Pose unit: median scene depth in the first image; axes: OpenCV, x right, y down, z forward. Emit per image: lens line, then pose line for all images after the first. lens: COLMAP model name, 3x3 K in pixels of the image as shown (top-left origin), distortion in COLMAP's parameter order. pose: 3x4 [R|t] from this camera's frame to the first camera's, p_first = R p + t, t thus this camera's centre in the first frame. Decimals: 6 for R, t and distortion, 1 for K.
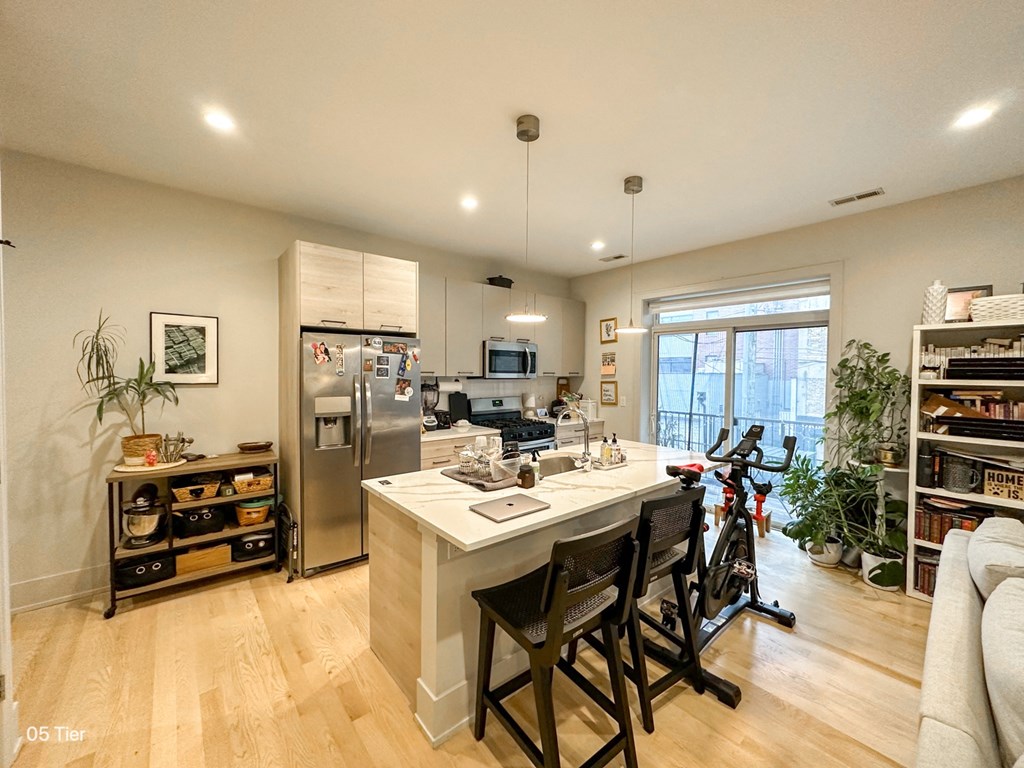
lens RADIAL K [[413.4, 0, 507.9], [0, 413.4, 380.1], [0, 0, 1]] dist [-0.001346, -0.000353]
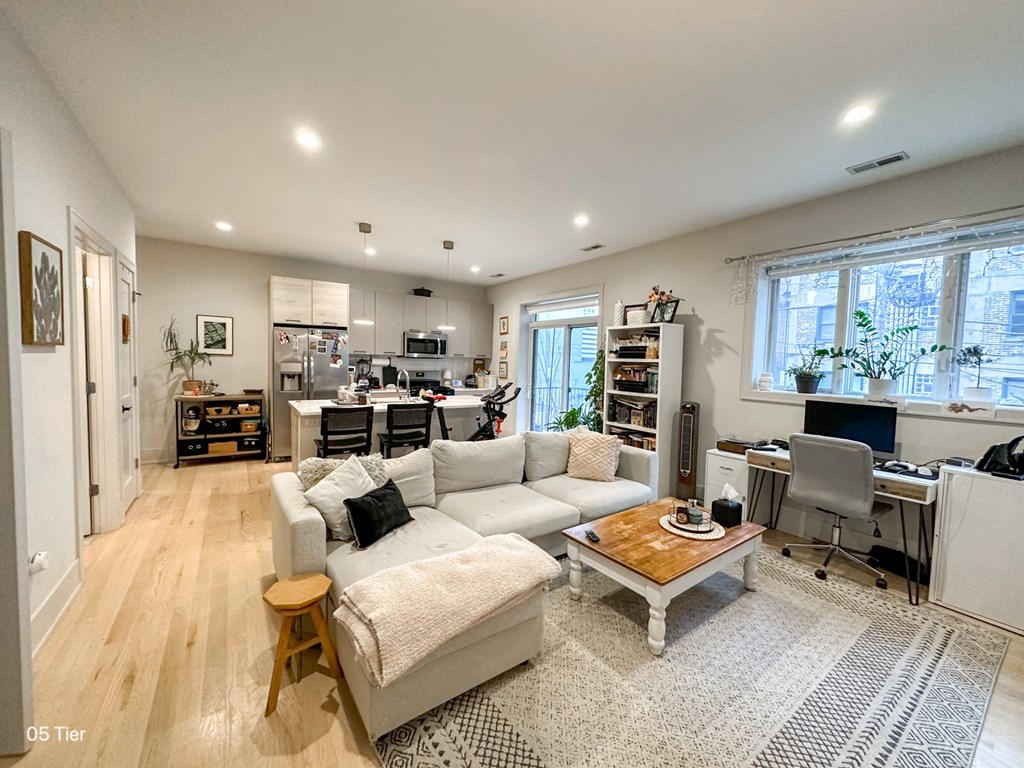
lens RADIAL K [[413.4, 0, 506.5], [0, 413.4, 380.0], [0, 0, 1]] dist [-0.001346, -0.000353]
pose [[0.994679, 0.024177, -0.100145, 0.690262], [-0.021634, 0.999417, 0.026407, 0.047382], [0.100725, -0.024100, 0.994622, -0.692267]]
